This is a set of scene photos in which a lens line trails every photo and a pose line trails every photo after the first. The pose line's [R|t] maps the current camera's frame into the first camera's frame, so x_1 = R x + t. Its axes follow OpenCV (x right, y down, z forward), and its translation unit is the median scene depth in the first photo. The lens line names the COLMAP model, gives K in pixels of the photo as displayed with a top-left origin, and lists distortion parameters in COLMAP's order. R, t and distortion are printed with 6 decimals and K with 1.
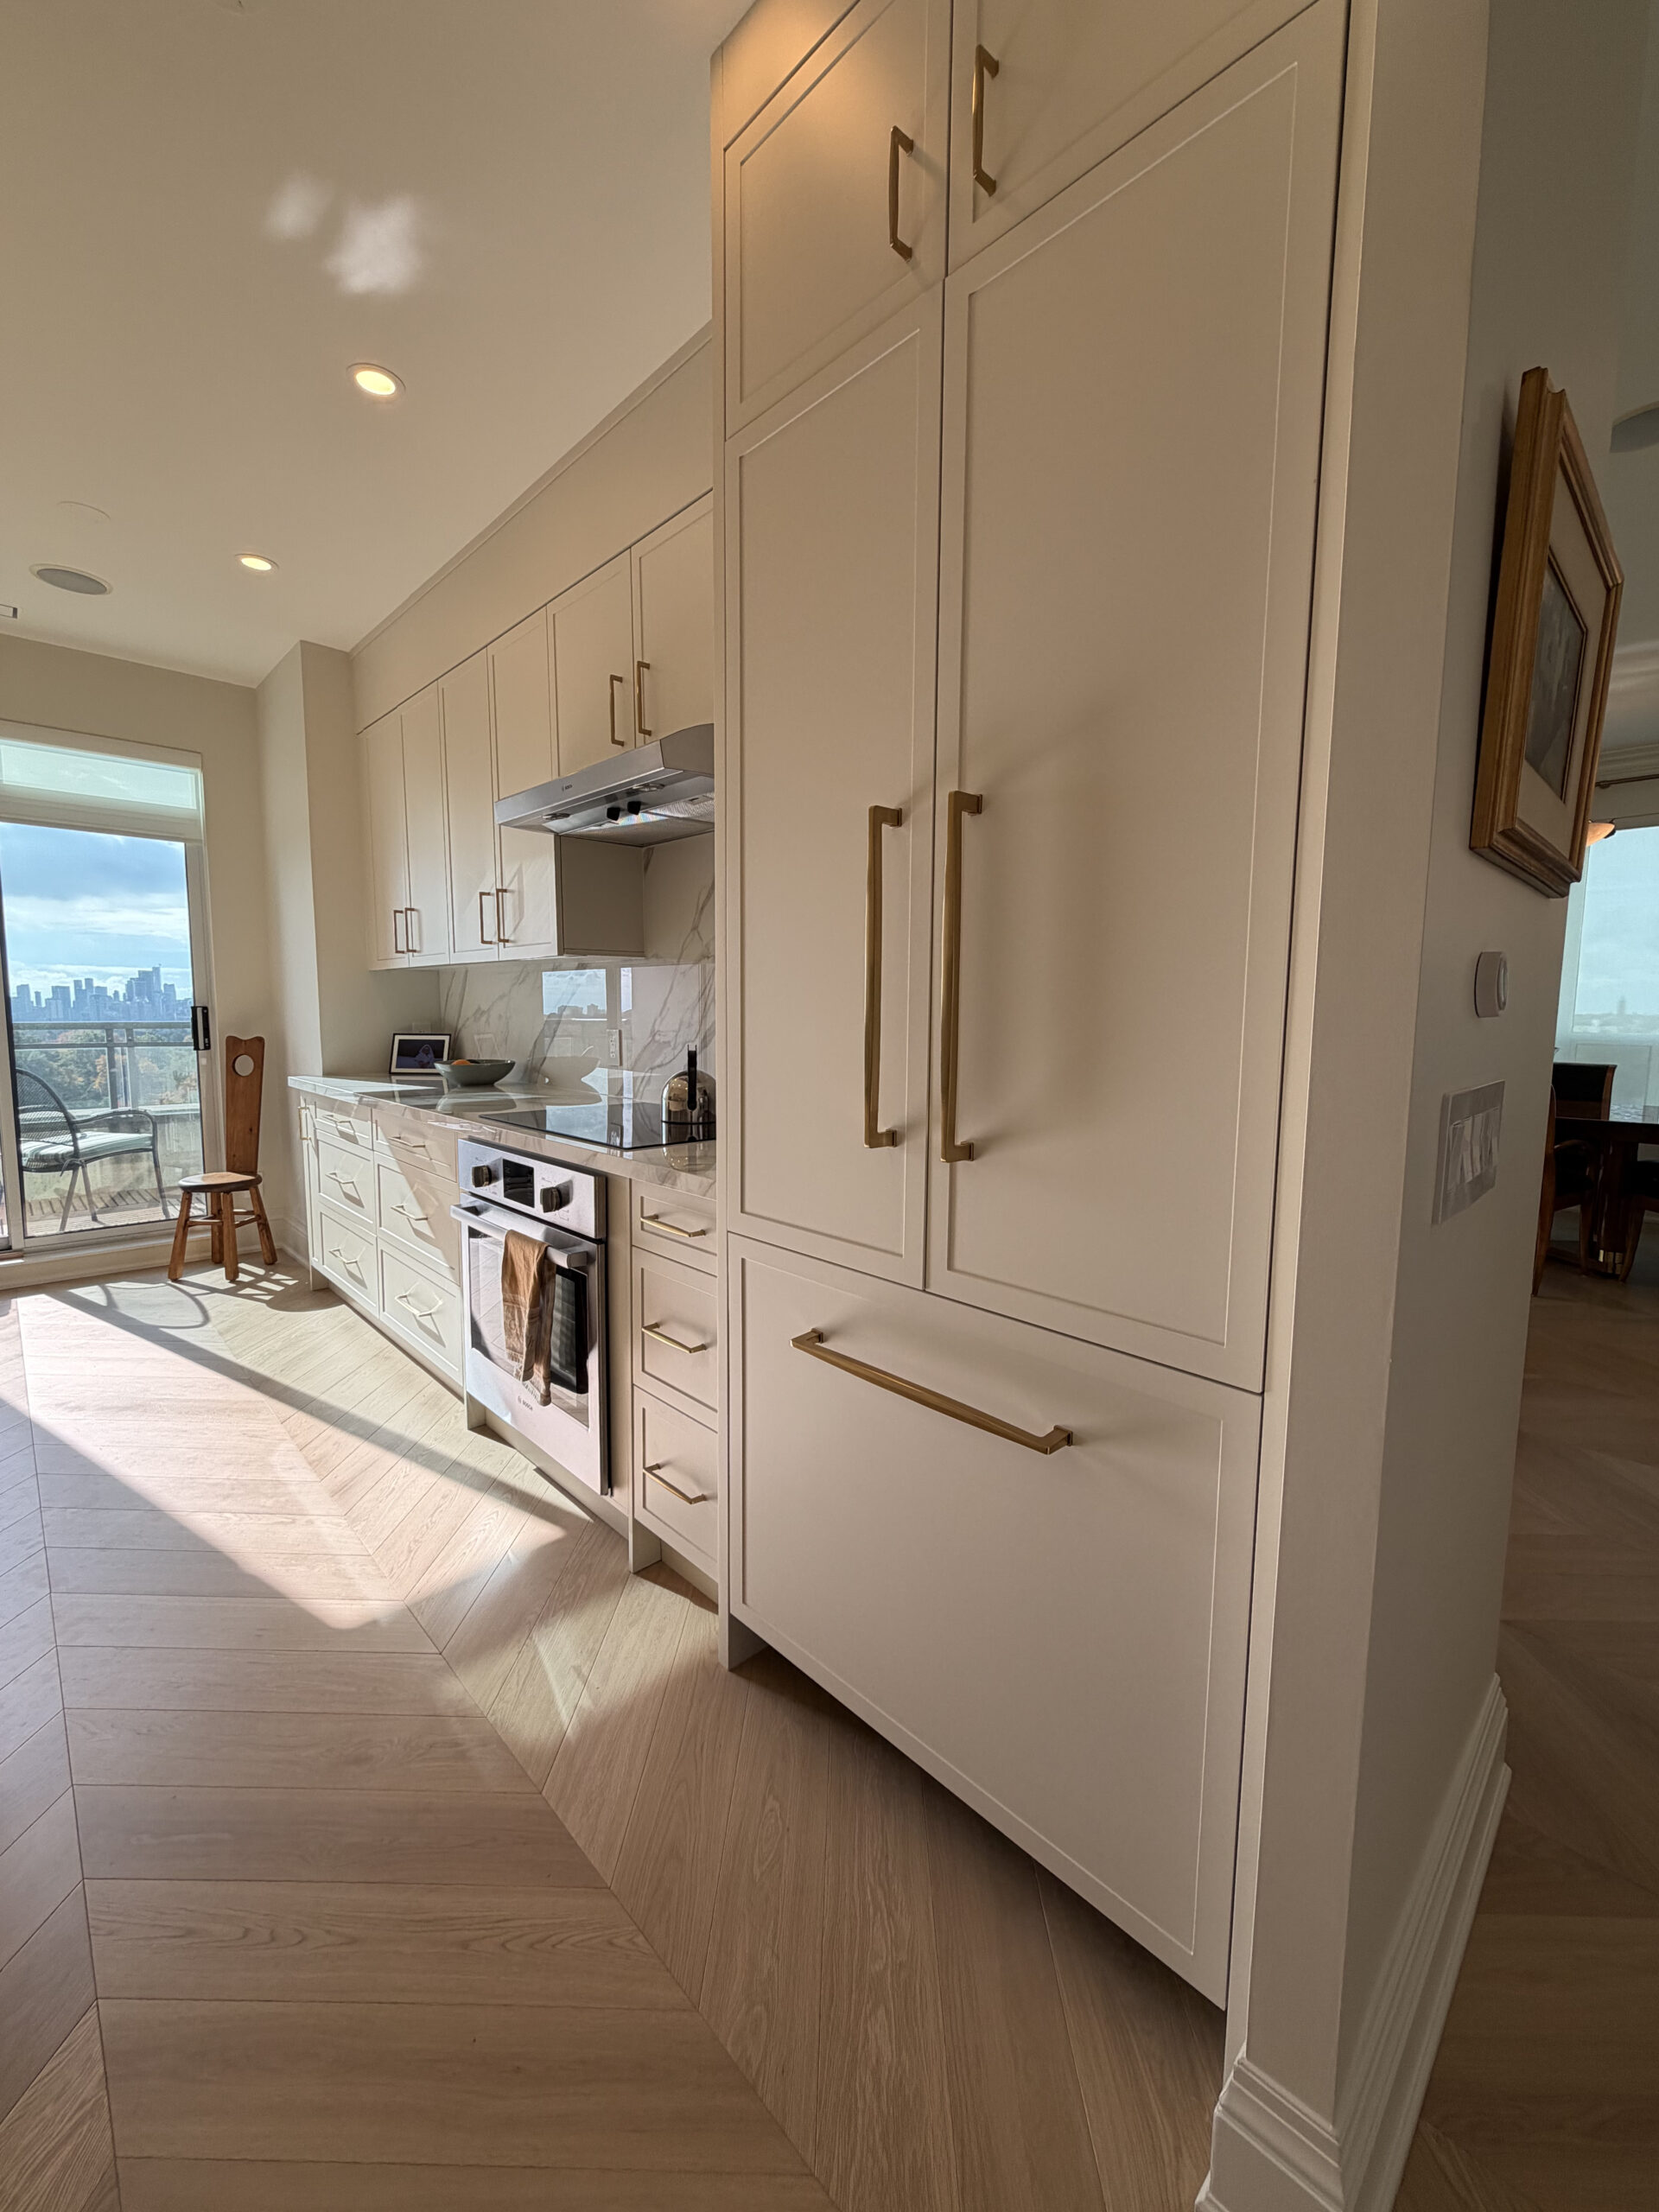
lens RADIAL K [[884.3, 0, 836.7], [0, 884.3, 1097.3], [0, 0, 1]] dist [0.000619, -0.000061]
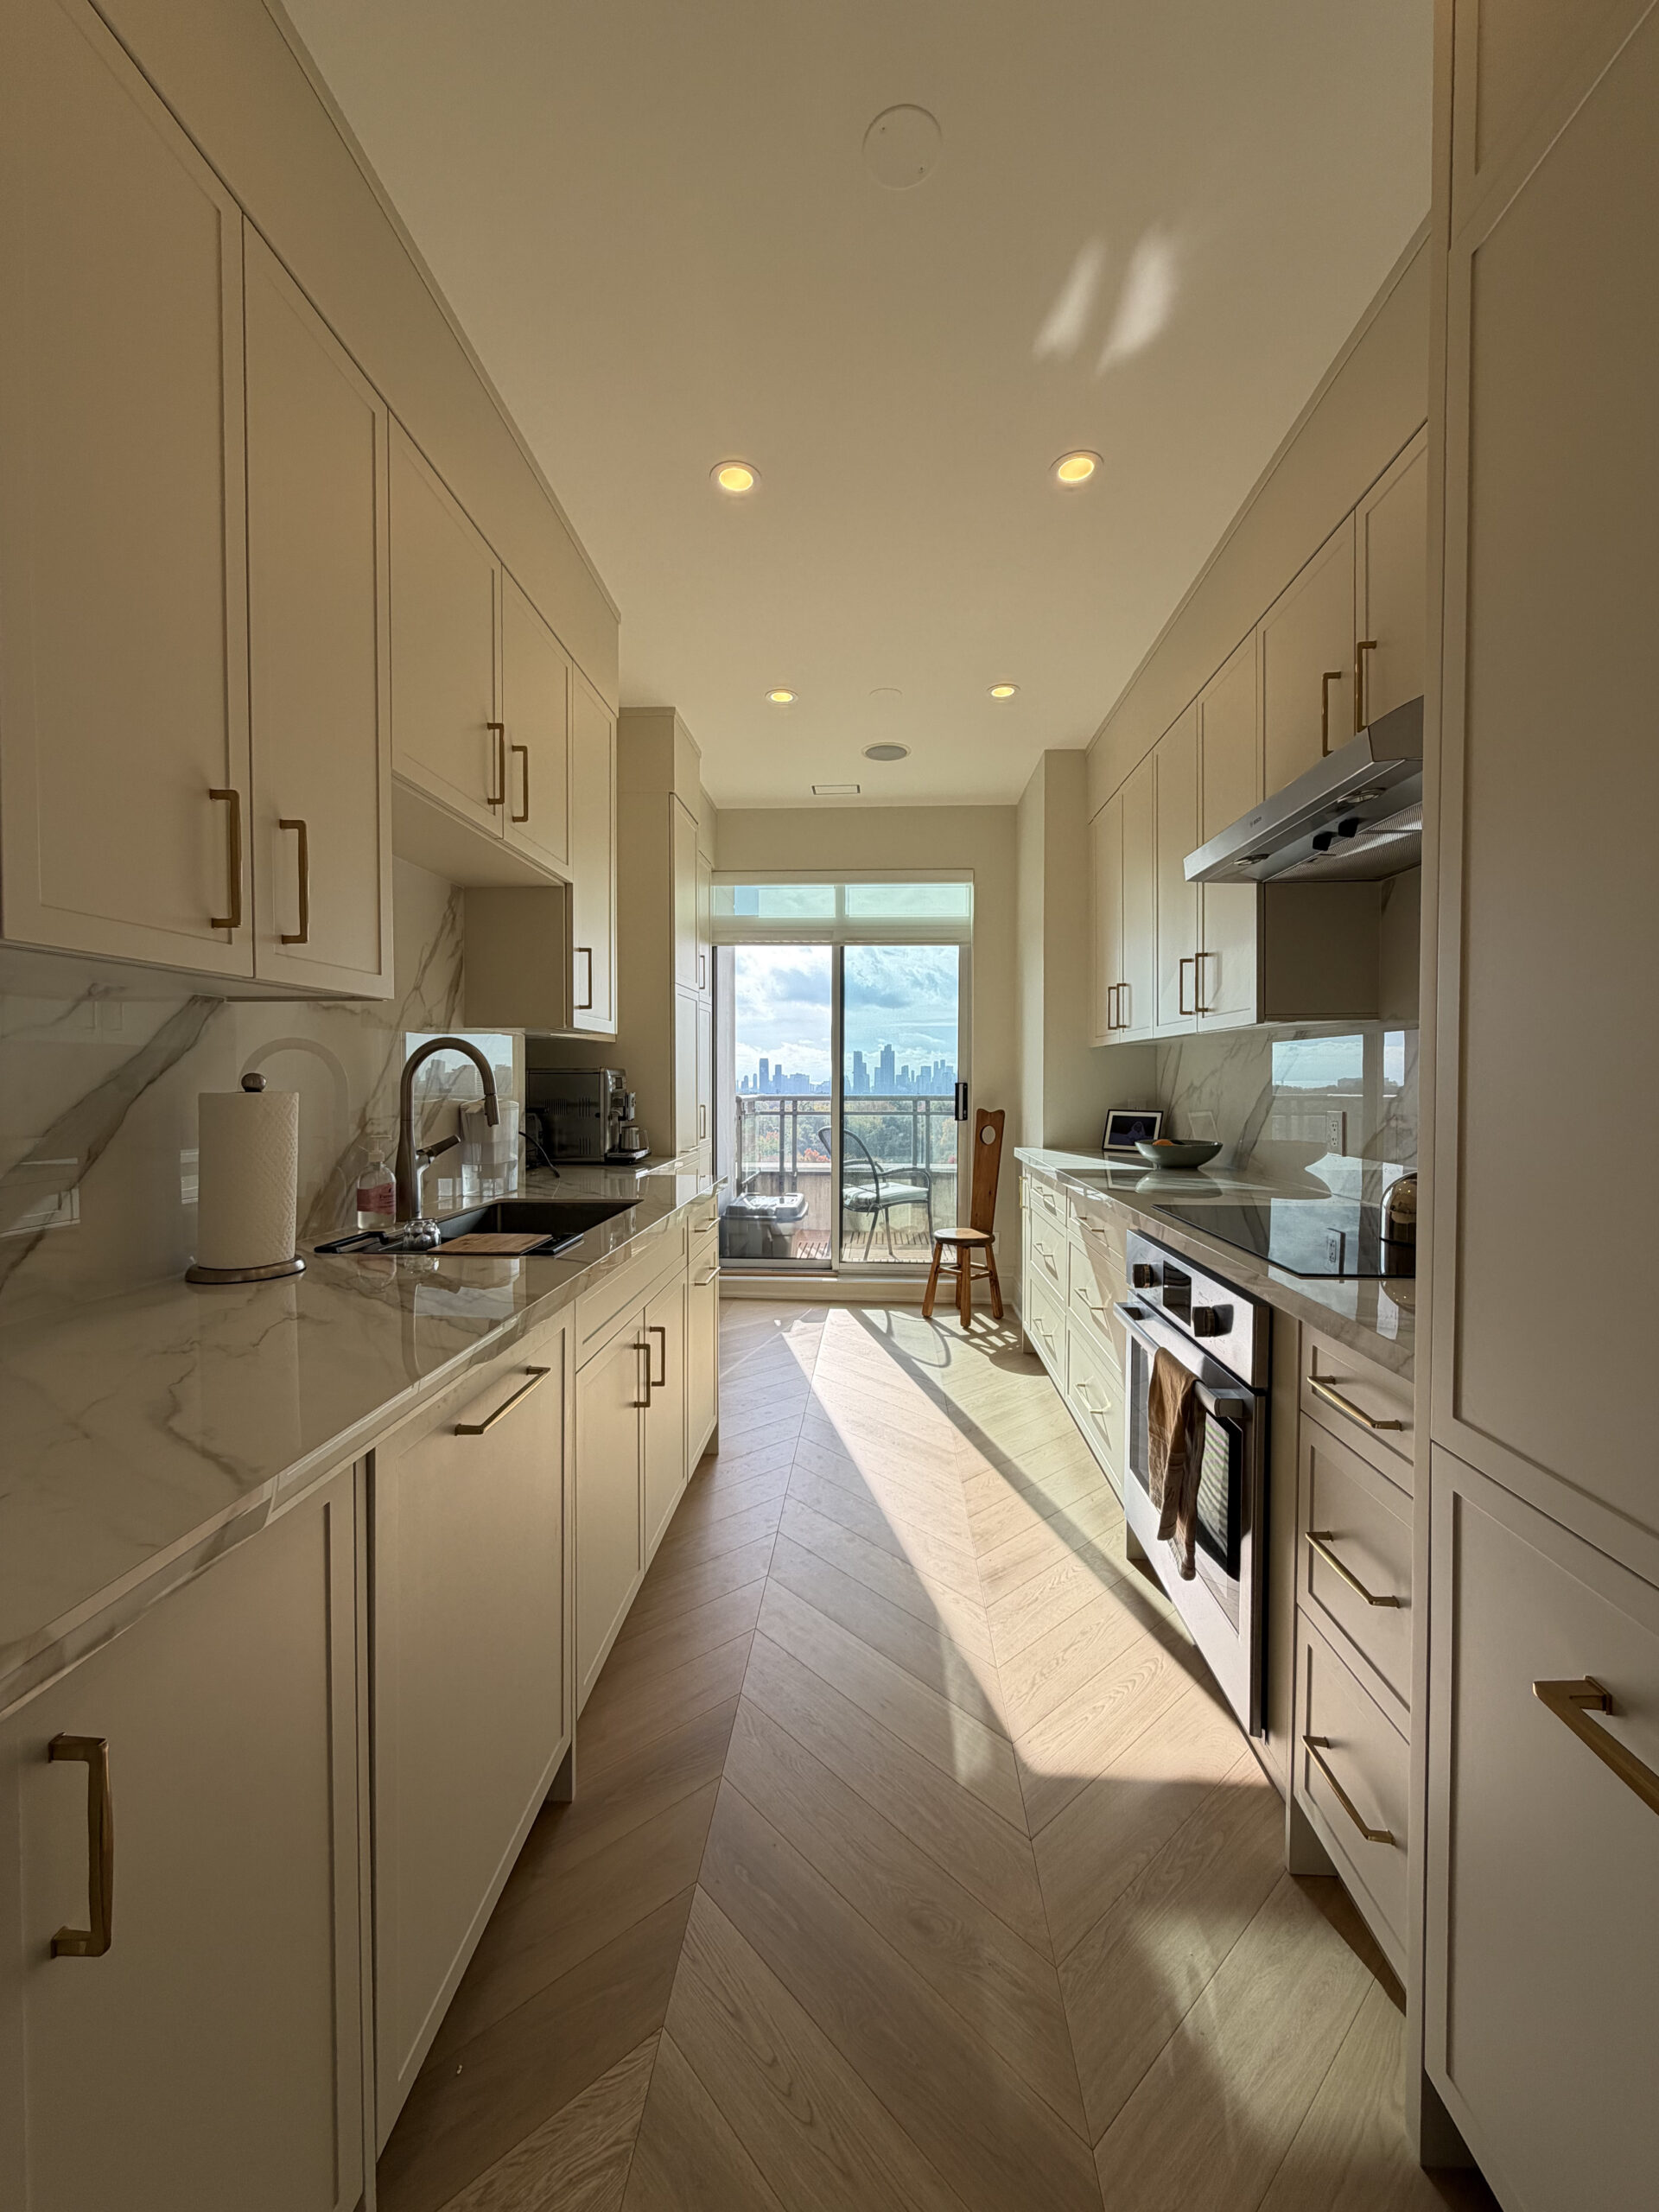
lens RADIAL K [[884.3, 0, 834.1], [0, 884.3, 1096.3], [0, 0, 1]] dist [0.000619, -0.000061]
pose [[0.681663, 0.007534, -0.731627, 0.024543], [-0.068469, 0.996216, -0.053535, -0.015962], [0.728455, 0.086587, 0.679599, 0.123728]]
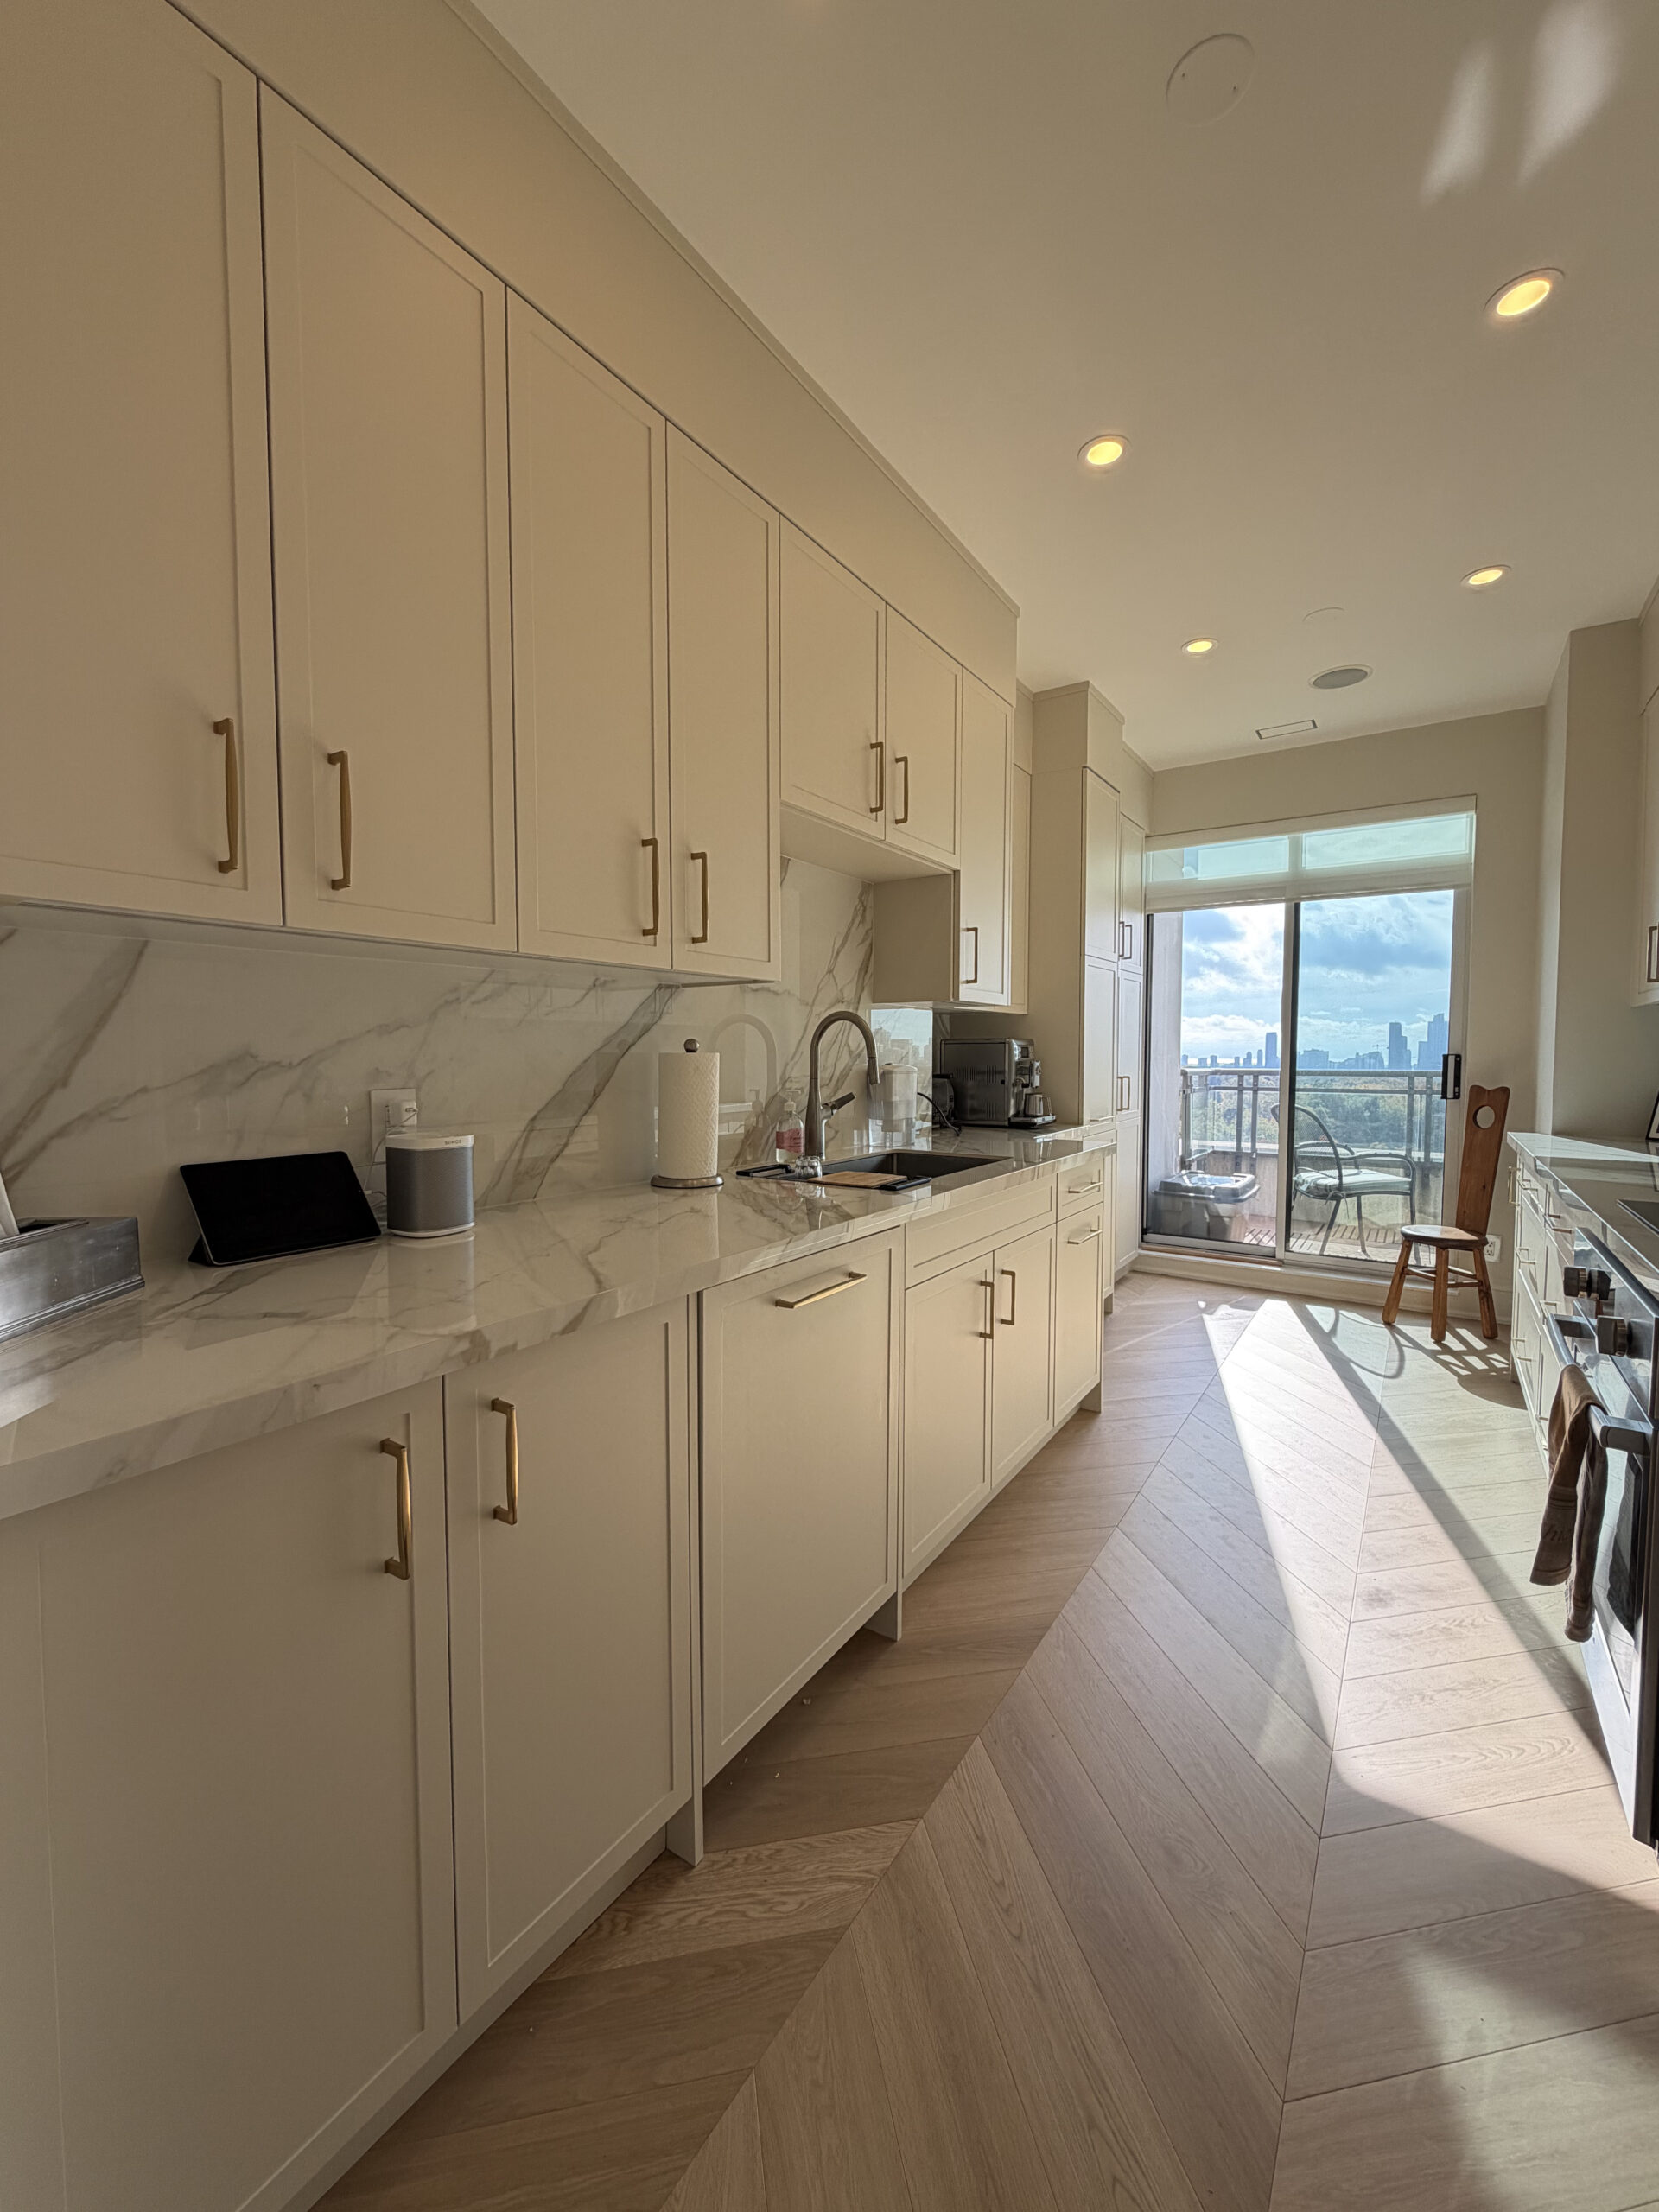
lens RADIAL K [[884.3, 0, 833.4], [0, 884.3, 1097.9], [0, 0, 1]] dist [0.000619, -0.000061]
pose [[0.210221, 0.041092, -0.976790, 0.128042], [-0.097334, 0.995032, 0.020911, -0.012977], [0.972797, 0.090679, 0.213176, 0.186382]]
